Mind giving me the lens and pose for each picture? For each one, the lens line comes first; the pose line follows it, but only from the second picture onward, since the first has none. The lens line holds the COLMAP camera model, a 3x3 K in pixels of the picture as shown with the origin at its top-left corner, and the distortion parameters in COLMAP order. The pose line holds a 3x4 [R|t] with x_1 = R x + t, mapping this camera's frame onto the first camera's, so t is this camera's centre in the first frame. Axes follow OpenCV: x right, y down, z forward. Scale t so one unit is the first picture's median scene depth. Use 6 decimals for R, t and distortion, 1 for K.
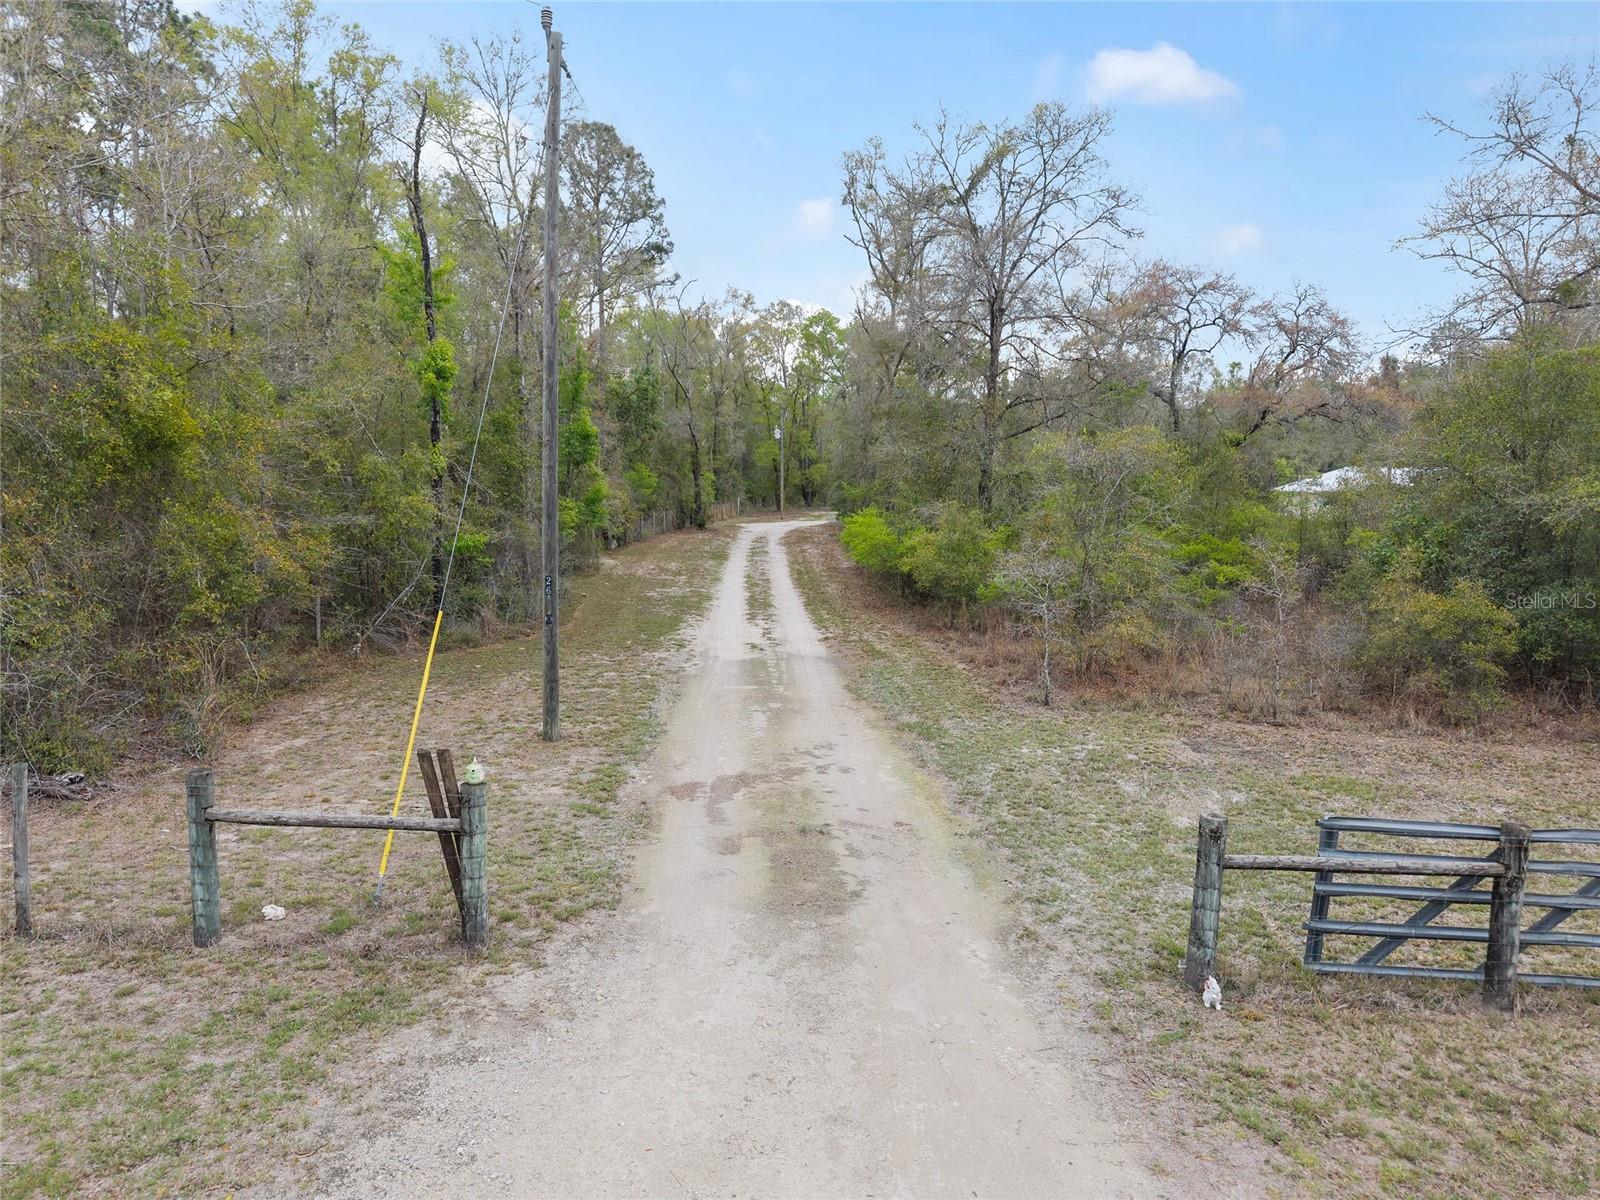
lens RADIAL K [[1063.3, 0, 792.7], [0, 1063.3, 598.8], [0, 0, 1]] dist [0.041545, -0.041319]
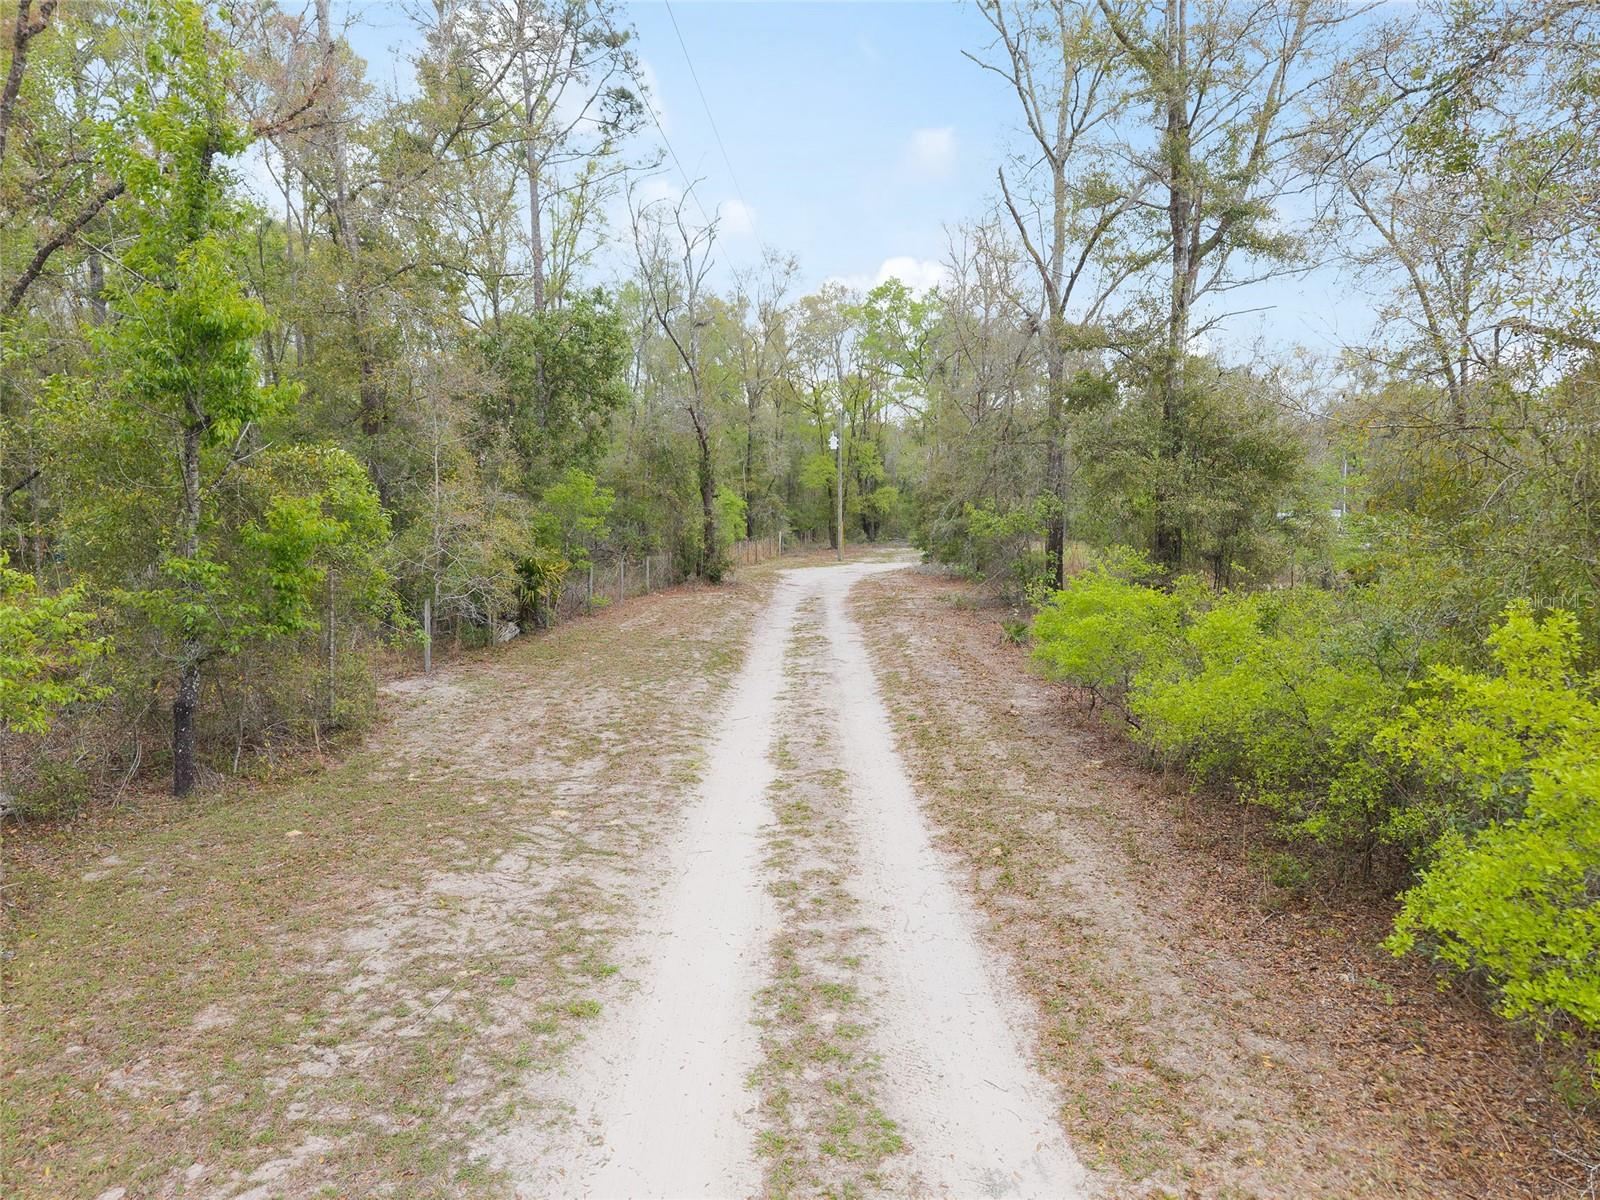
lens RADIAL K [[1063.3, 0, 810.3], [0, 1063.3, 599.4], [0, 0, 1]] dist [0.041545, -0.041319]
pose [[0.999450, -0.012286, -0.030812, -0.008905], [0.011348, 0.999472, -0.030433, -0.027290], [0.031169, 0.030067, 0.999062, 0.285513]]
